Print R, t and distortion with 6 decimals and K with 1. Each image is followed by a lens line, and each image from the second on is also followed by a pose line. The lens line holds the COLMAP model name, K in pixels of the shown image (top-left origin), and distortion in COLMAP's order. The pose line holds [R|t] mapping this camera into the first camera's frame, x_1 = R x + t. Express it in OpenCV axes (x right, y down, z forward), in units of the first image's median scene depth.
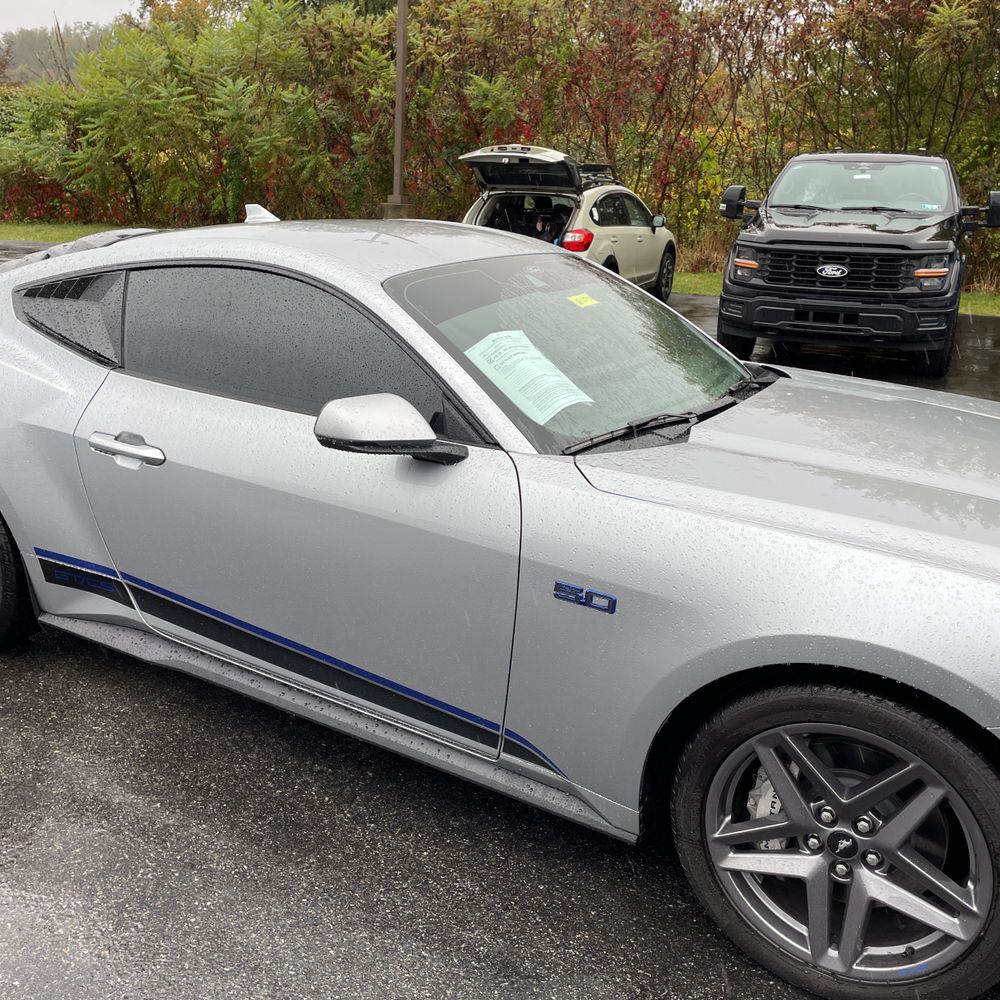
lens RADIAL K [[1009.0, 0, 493.0], [0, 1009.0, 492.7], [0, 0, 1]] dist [0.083636, -0.108777]
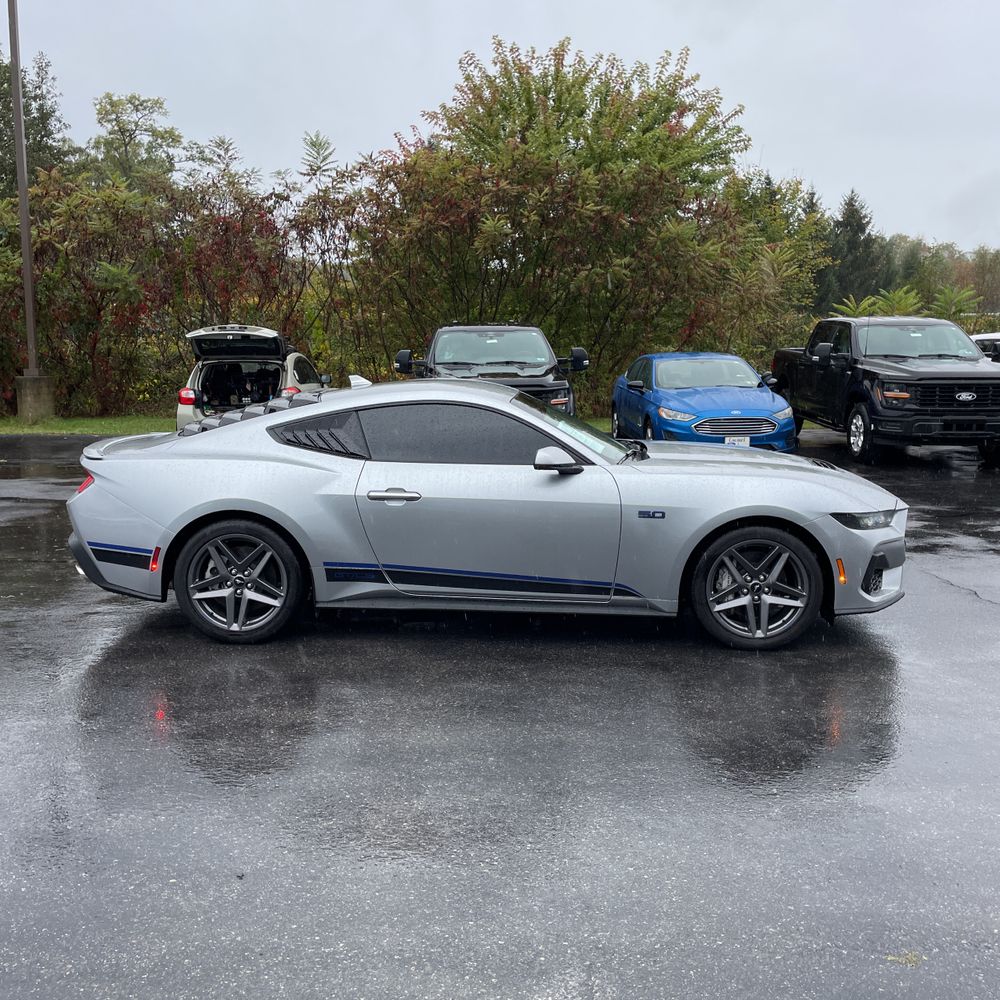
lens RADIAL K [[1002.5, 0, 496.3], [0, 1002.5, 488.0], [0, 0, 1]] dist [0.085423, -0.111564]
pose [[0.889023, -0.104058, 0.445880, -0.308020], [0.170455, 0.979051, -0.111377, 0.056810], [-0.424950, 0.175019, 0.888136, -0.242595]]
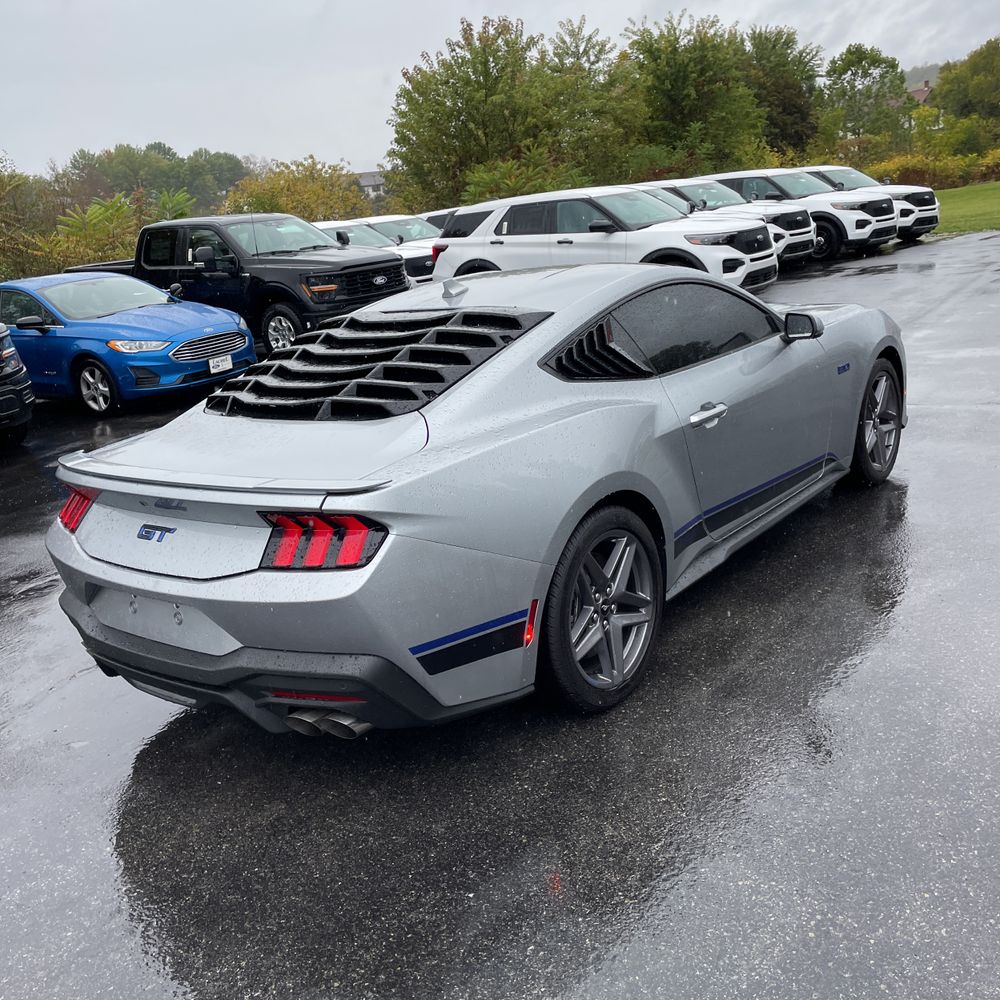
lens RADIAL K [[1002.5, 0, 496.3], [0, 1002.5, 488.0], [0, 0, 1]] dist [0.085423, -0.111564]
pose [[0.147505, -0.319399, 0.936070, -0.517116], [0.410313, 0.880901, 0.235918, -0.119928], [-0.899936, 0.349283, 0.260991, 0.273420]]
